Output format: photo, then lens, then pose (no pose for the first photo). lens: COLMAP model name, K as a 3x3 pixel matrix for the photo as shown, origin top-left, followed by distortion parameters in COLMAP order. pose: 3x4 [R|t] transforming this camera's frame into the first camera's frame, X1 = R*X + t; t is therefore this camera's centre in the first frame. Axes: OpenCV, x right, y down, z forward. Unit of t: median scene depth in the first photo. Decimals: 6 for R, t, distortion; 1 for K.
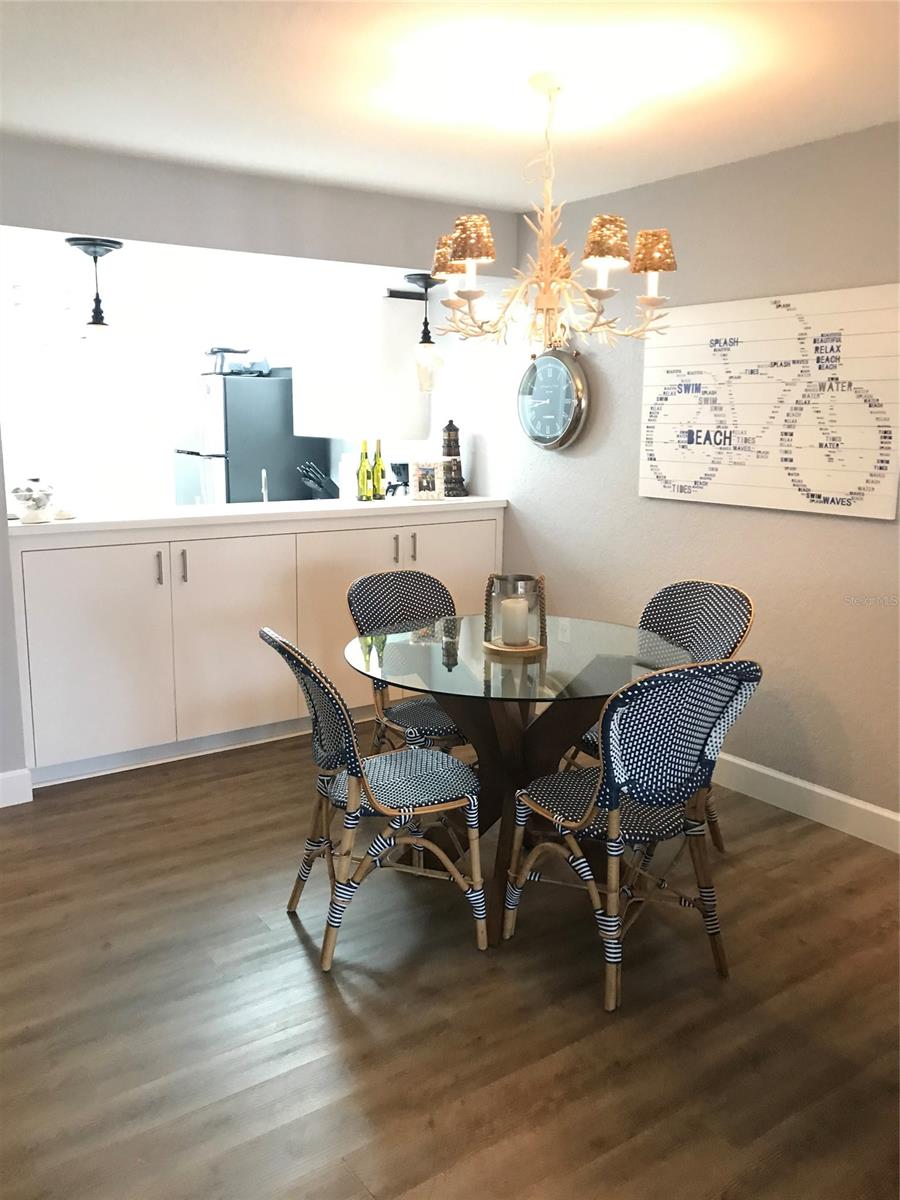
lens RADIAL K [[983.1, 0, 450.0], [0, 983.1, 600.0], [0, 0, 1]] dist [0.085187, -0.173480]
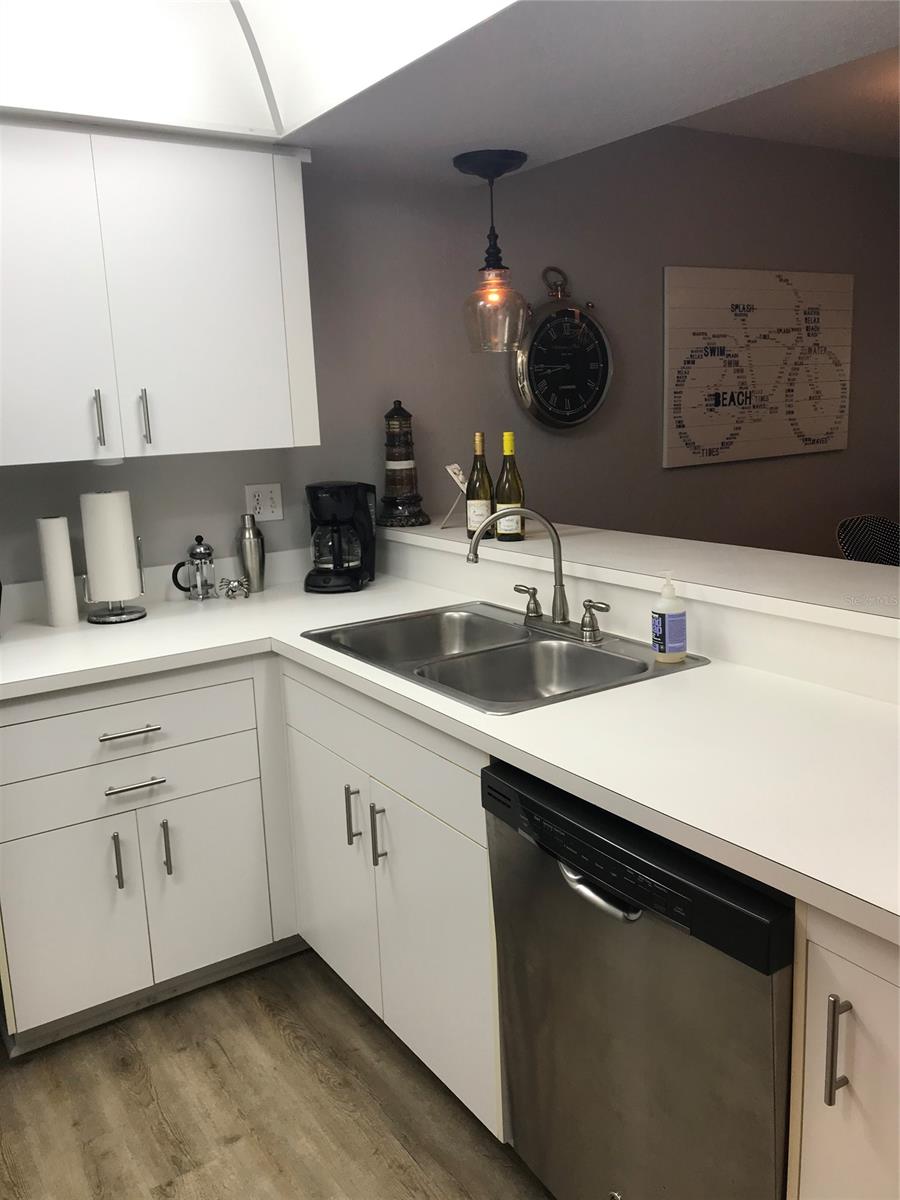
lens RADIAL K [[983.1, 0, 450.0], [0, 983.1, 600.0], [0, 0, 1]] dist [0.085187, -0.173480]
pose [[0.029879, -0.209354, 0.977383, -0.824559], [0.227277, 0.953630, 0.197318, -0.238545], [-0.973372, 0.216241, 0.076075, 1.271450]]
